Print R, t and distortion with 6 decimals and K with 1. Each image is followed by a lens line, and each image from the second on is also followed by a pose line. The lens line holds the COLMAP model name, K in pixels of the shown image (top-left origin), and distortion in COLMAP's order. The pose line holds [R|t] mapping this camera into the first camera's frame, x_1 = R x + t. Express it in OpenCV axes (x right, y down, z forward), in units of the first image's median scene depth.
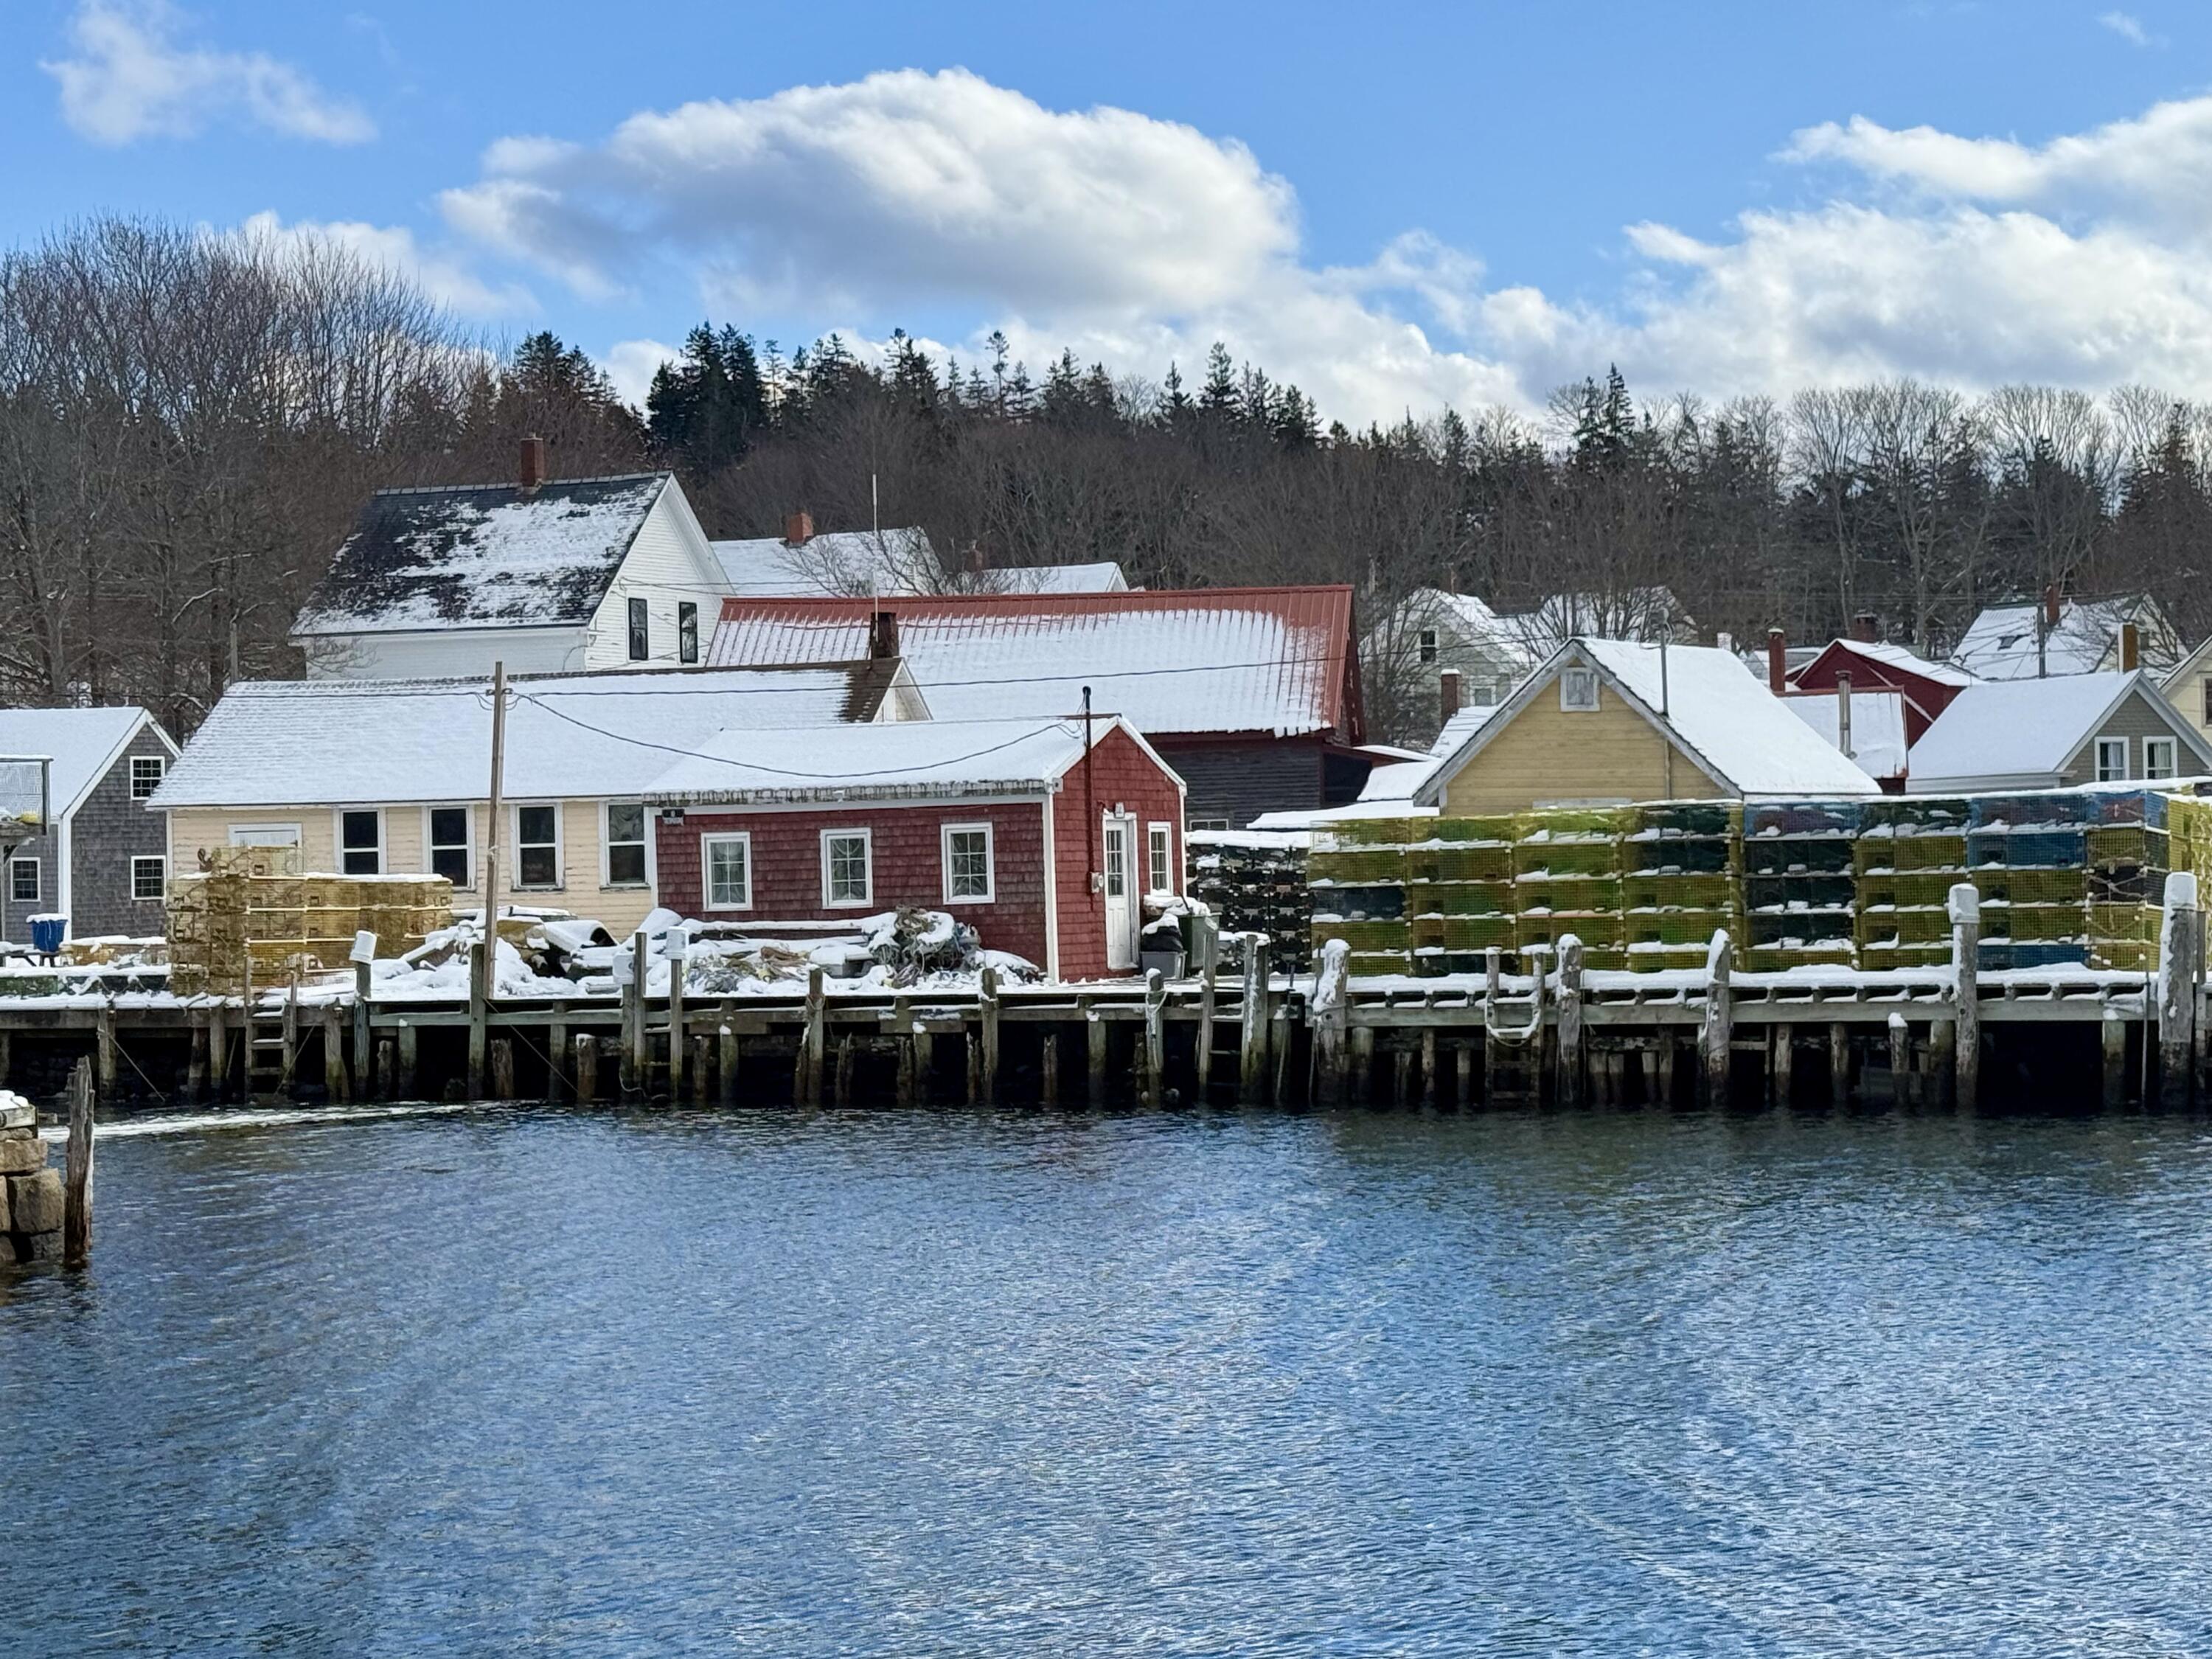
lens RADIAL K [[4491.8, 0, 1055.7], [0, 4491.8, 783.9], [0, 0, 1]] dist [0.200149, 0.000000]
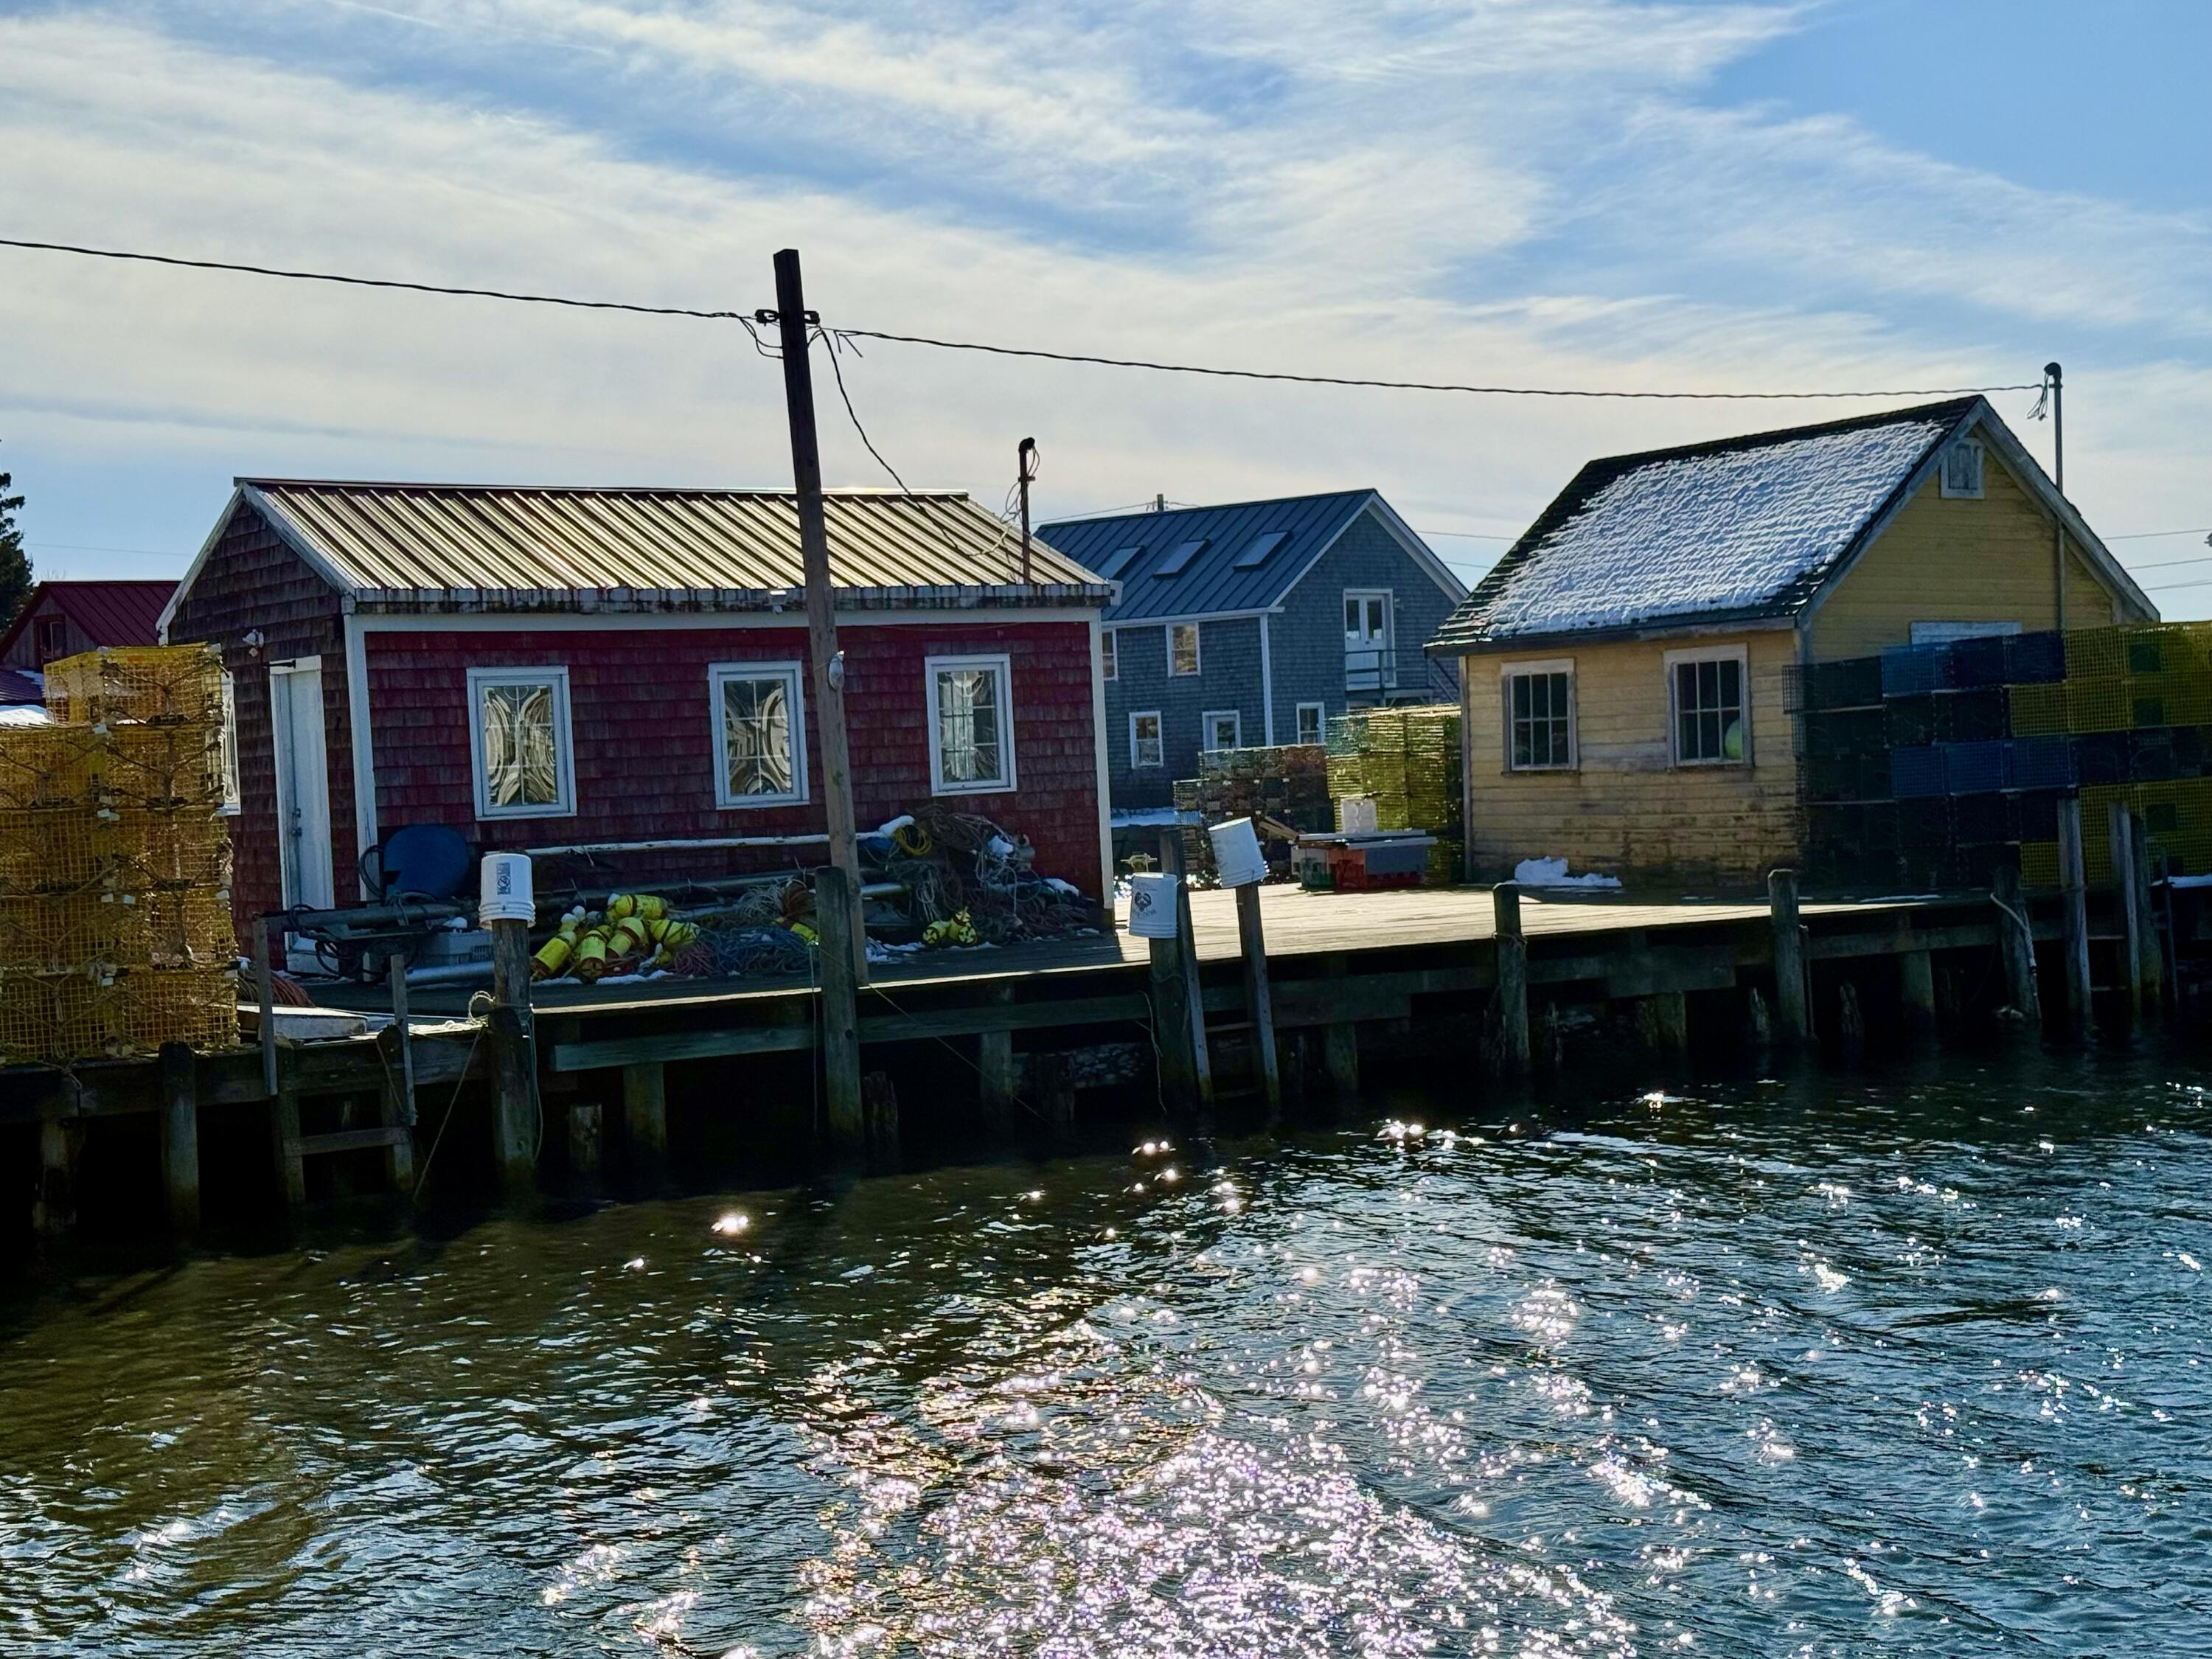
lens RADIAL K [[3353.6, 0, 1110.9], [0, 3353.6, 828.9], [0, 0, 1]] dist [0.120357, 0.000000]
pose [[0.530975, -0.014414, 0.847265, -0.374024], [0.011937, 0.999883, 0.009529, 0.027006], [-0.847303, 0.005055, 0.531085, 0.746563]]
